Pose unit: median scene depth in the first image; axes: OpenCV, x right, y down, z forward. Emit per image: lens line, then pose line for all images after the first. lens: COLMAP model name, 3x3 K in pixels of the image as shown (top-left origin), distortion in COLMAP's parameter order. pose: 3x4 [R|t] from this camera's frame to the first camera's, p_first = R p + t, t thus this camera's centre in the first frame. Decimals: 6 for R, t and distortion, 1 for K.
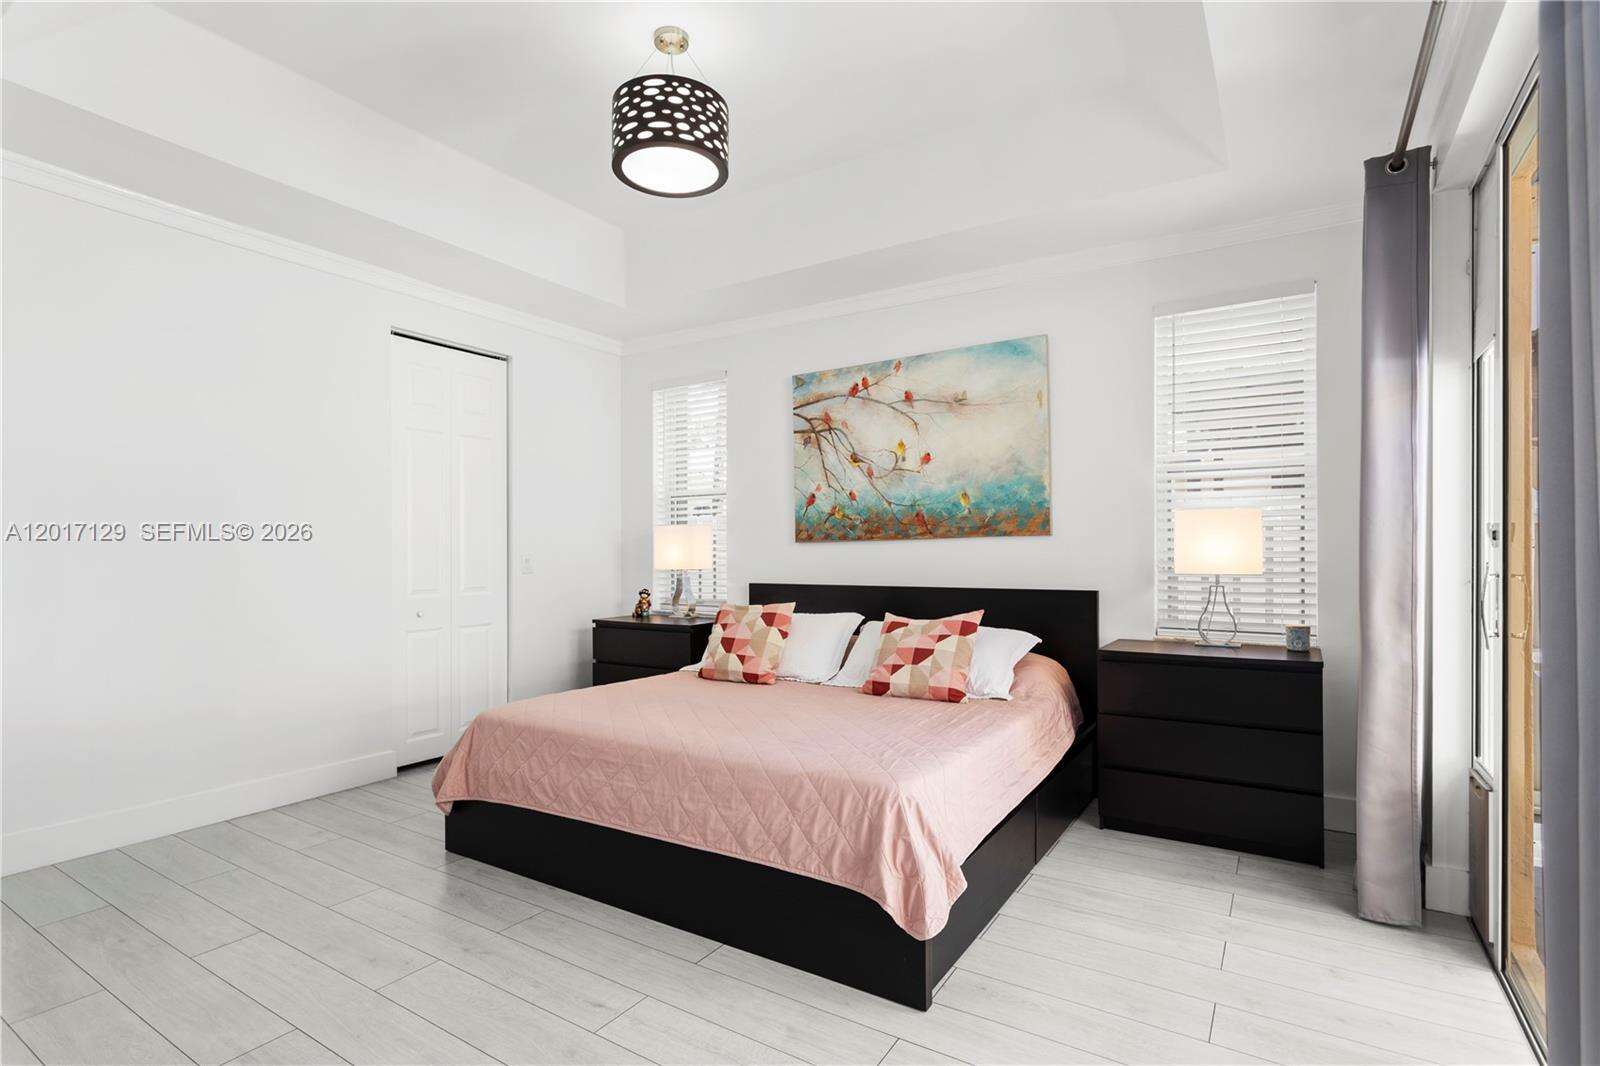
lens RADIAL K [[775.8, 0, 799.0], [0, 775.8, 543.8], [0, 0, 1]] dist [-0.012676, 0.008227]
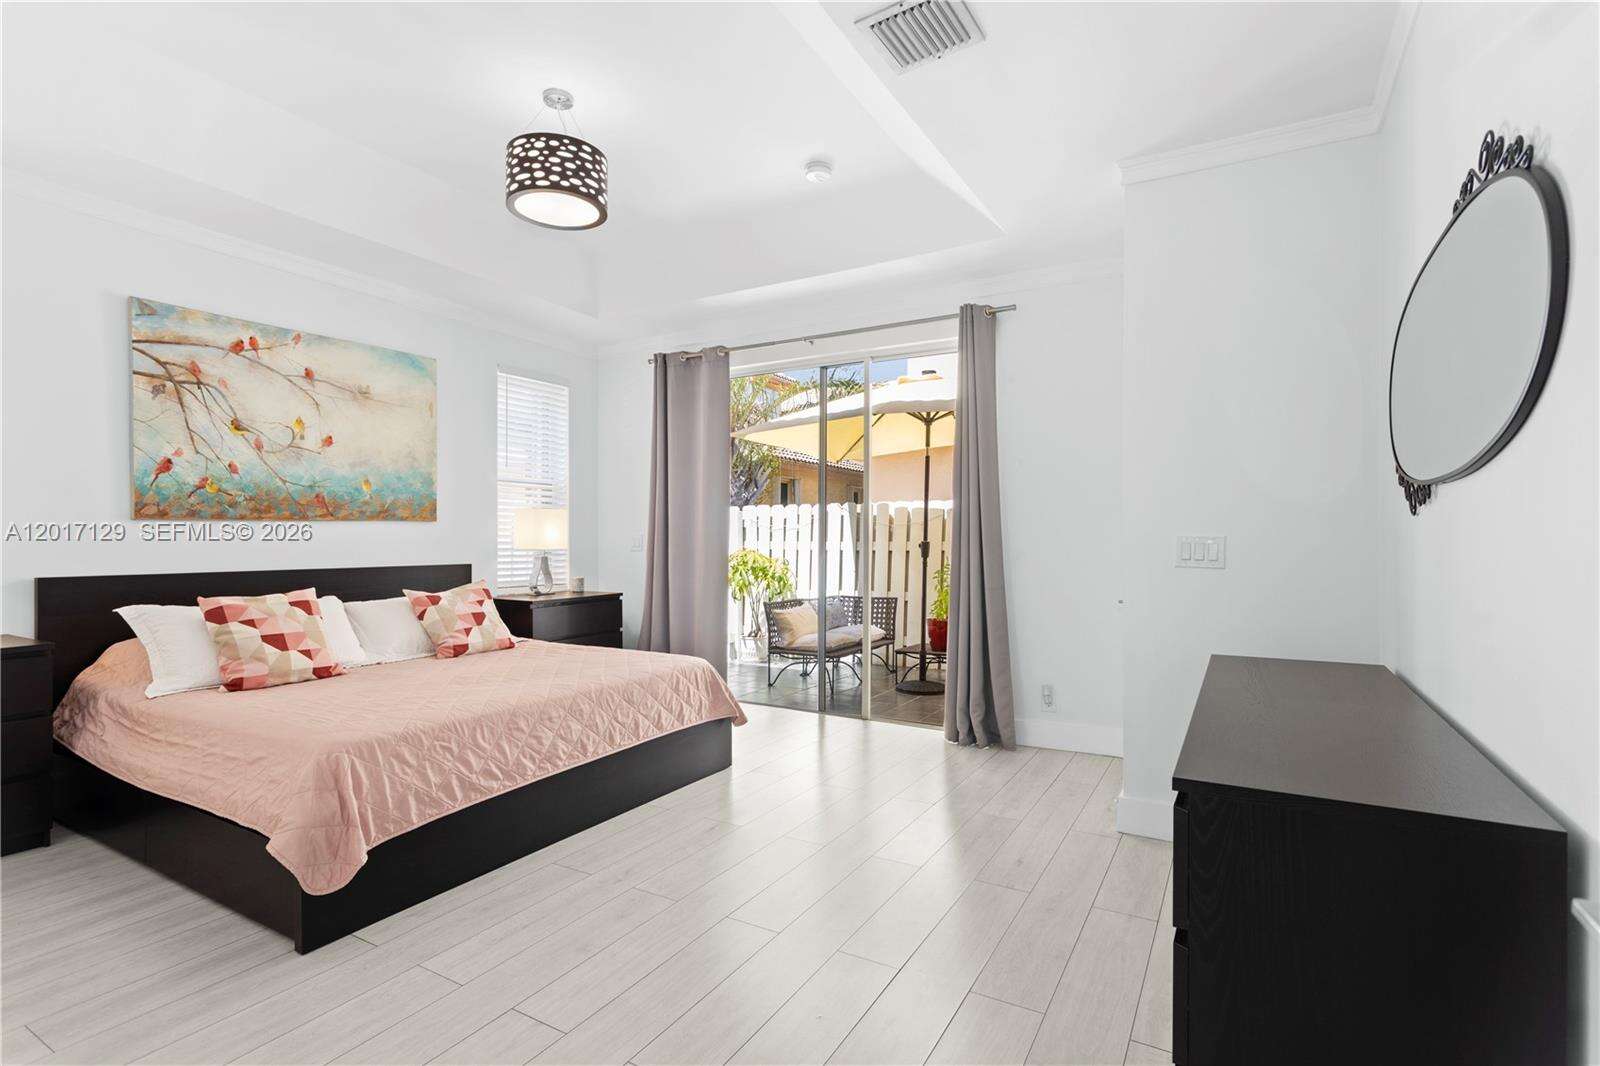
lens RADIAL K [[774.4, 0, 800.1], [0, 774.4, 546.1], [0, 0, 1]] dist [-0.009616, 0.008196]
pose [[-0.038415, -0.007608, 0.999233, -0.843678], [-0.014286, 0.999873, 0.007063, 0.010368], [-0.999160, -0.014003, -0.038519, 0.414015]]
